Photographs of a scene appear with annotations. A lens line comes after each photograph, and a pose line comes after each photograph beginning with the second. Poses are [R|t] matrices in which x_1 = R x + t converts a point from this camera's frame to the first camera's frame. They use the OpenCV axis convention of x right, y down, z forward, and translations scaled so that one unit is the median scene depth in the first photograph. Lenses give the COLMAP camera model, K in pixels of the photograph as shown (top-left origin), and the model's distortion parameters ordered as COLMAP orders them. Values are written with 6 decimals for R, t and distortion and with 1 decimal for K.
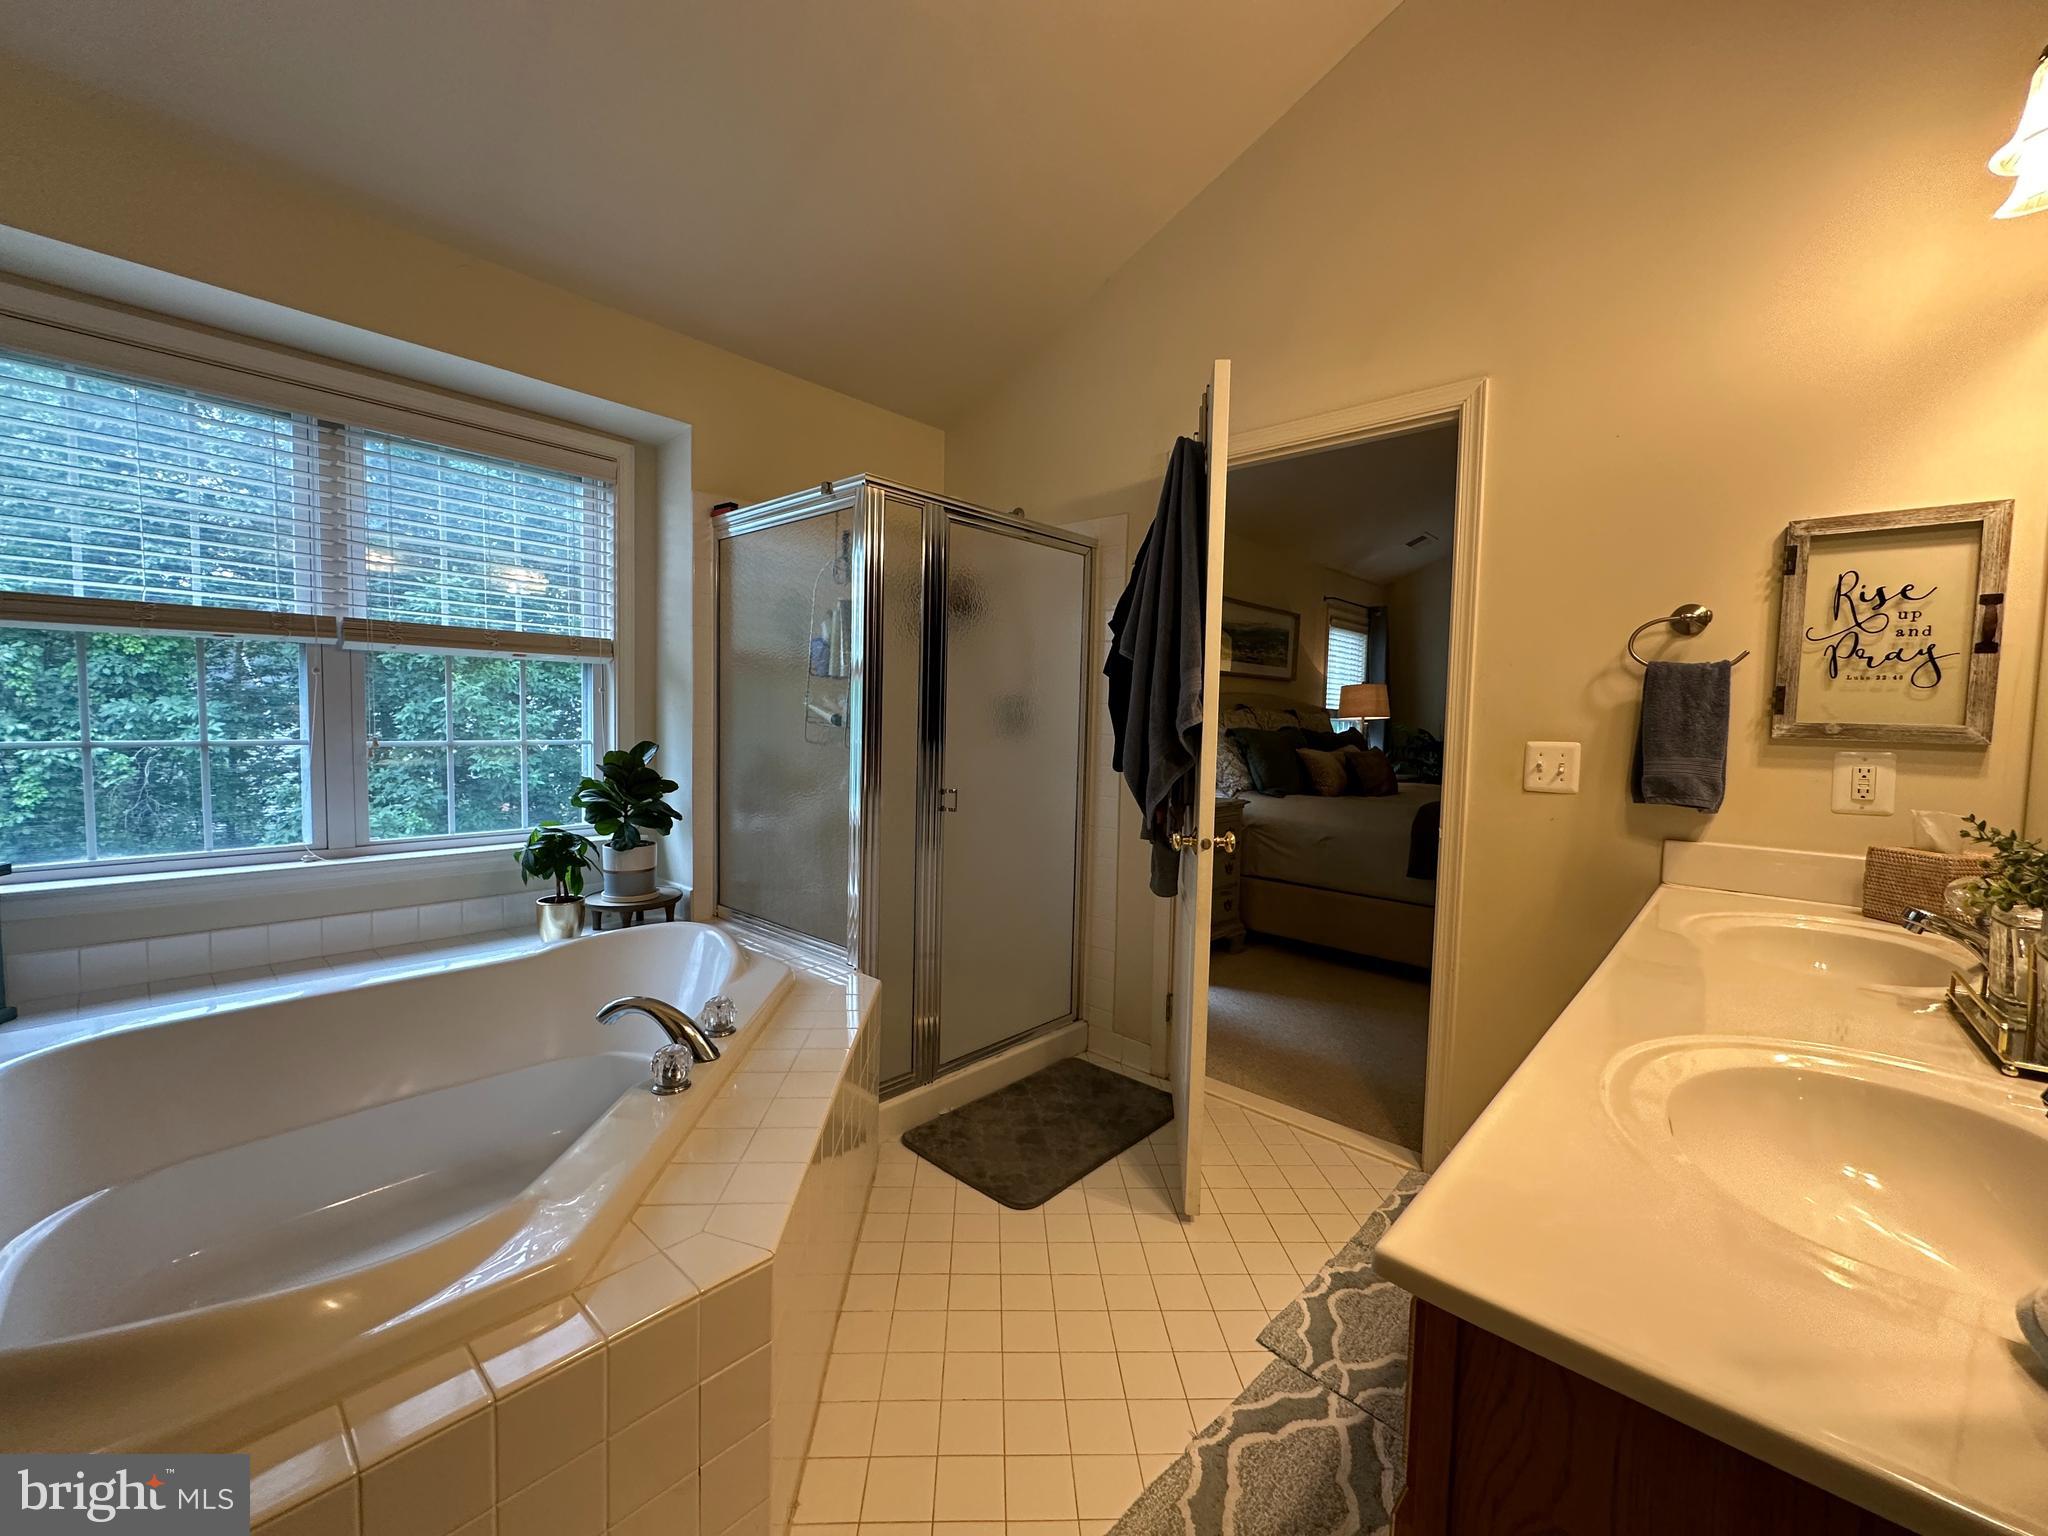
lens RADIAL K [[817.1, 0, 1021.1], [0, 817.1, 765.0], [0, 0, 1]] dist [-0.002348, -0.000172]
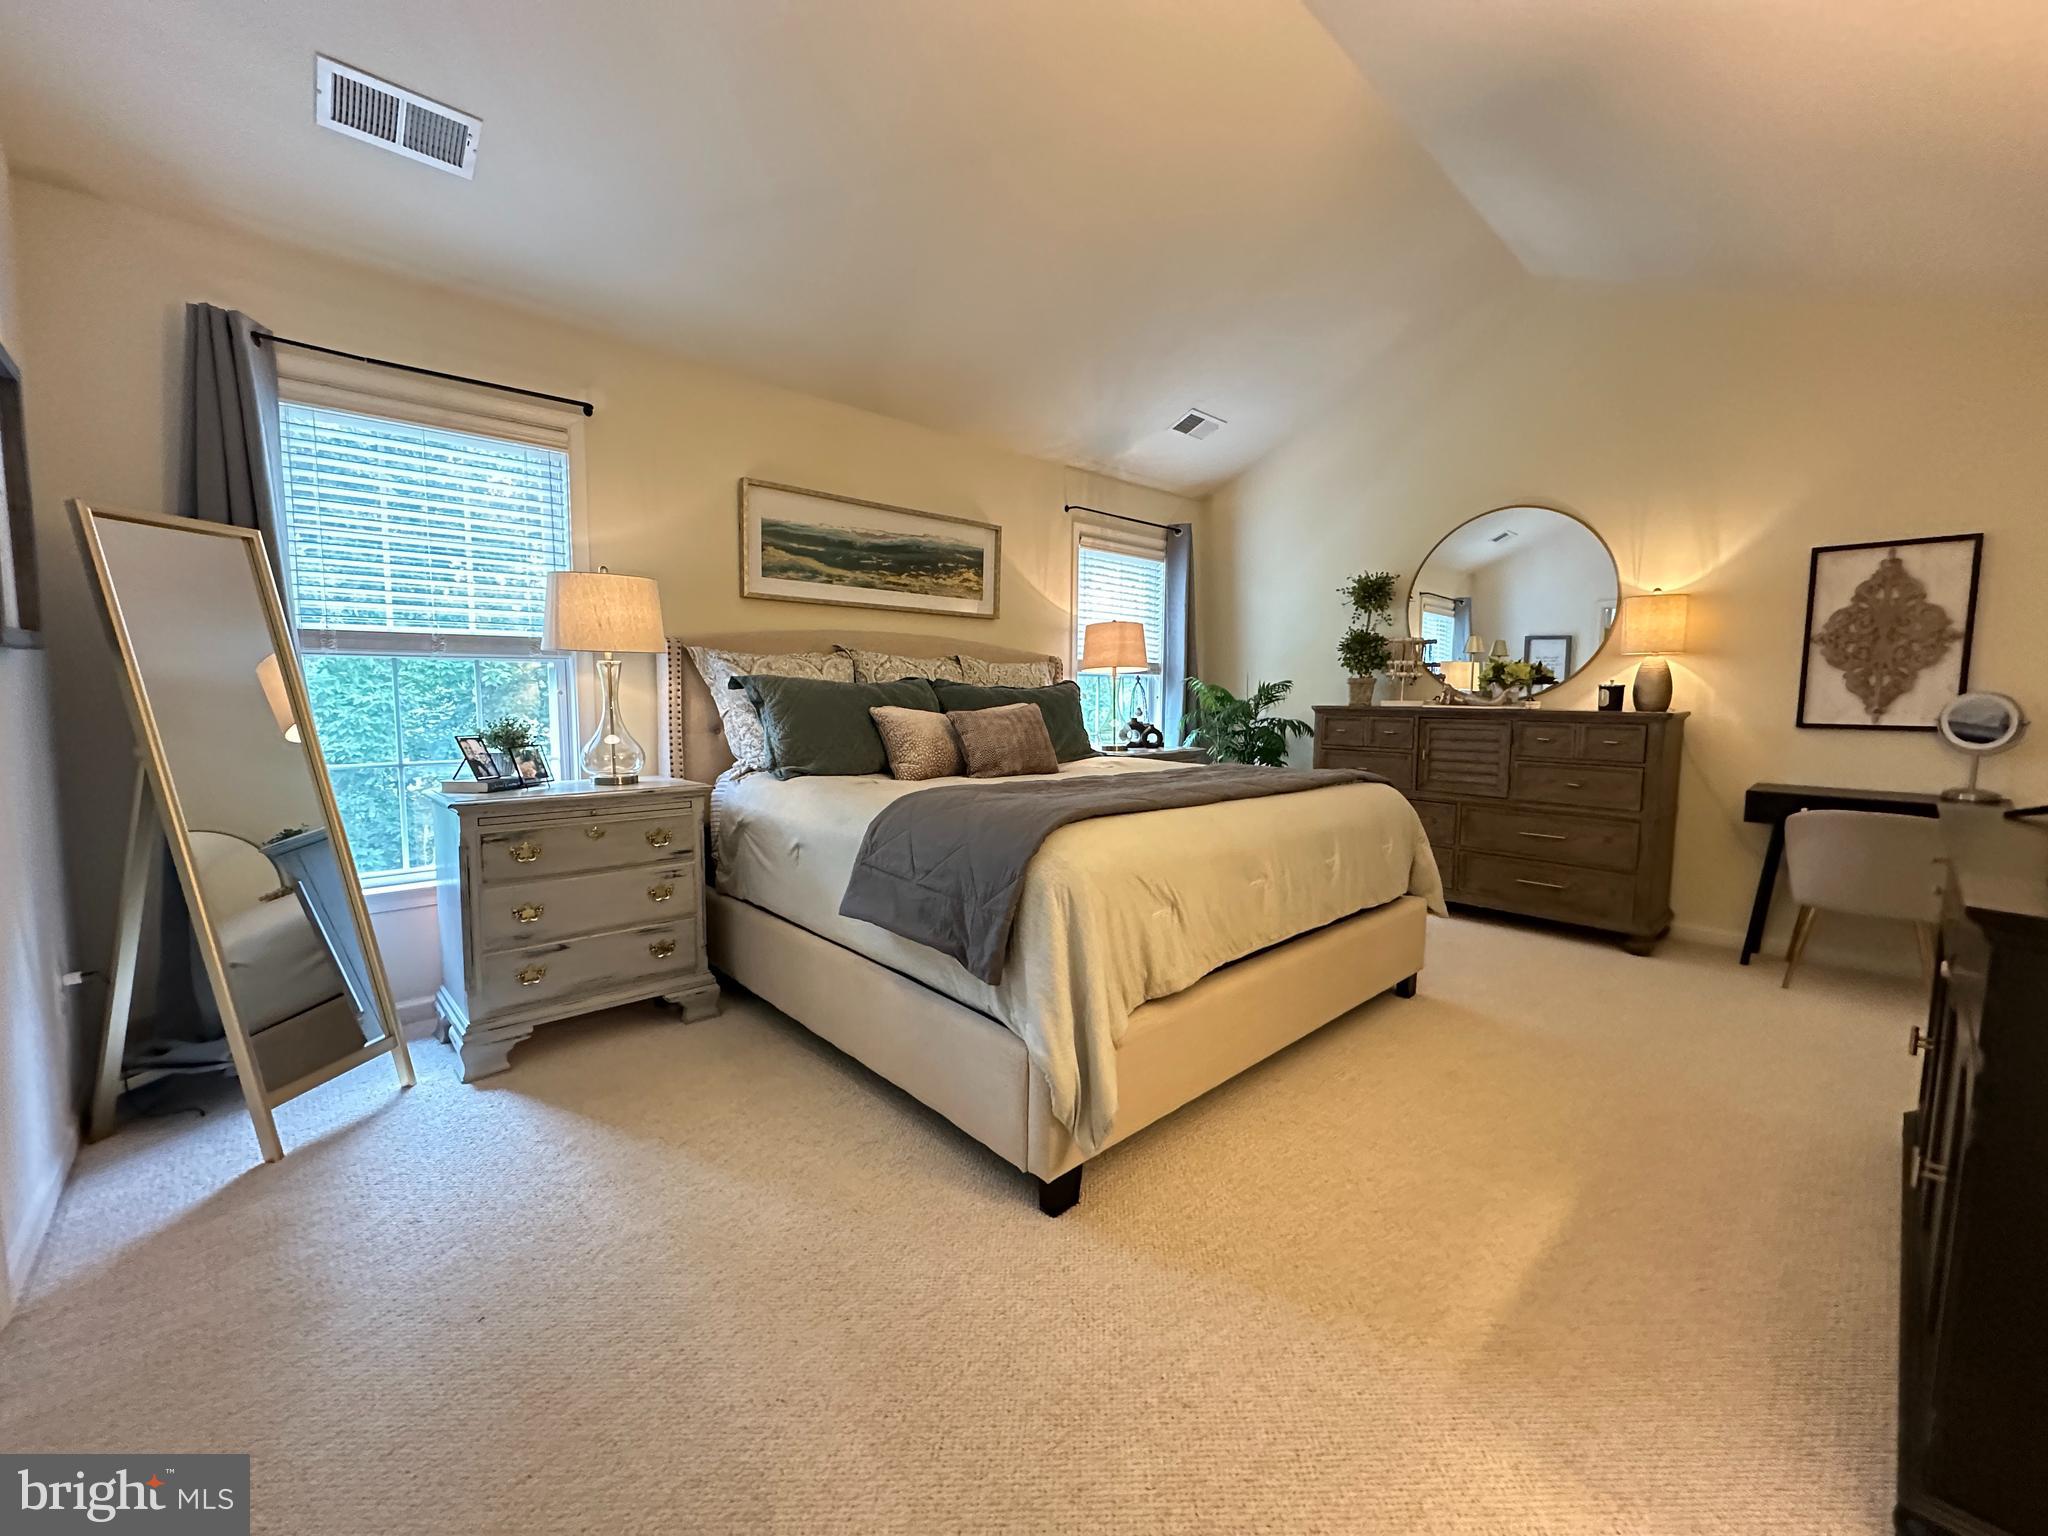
lens RADIAL K [[817.1, 0, 1021.1], [0, 817.1, 765.0], [0, 0, 1]] dist [-0.002348, -0.000172]
pose [[0.996557, -0.005755, -0.082712, 0.419138], [0.007677, 0.999708, 0.022931, 0.011068], [0.082556, -0.023487, 0.996310, 0.273622]]
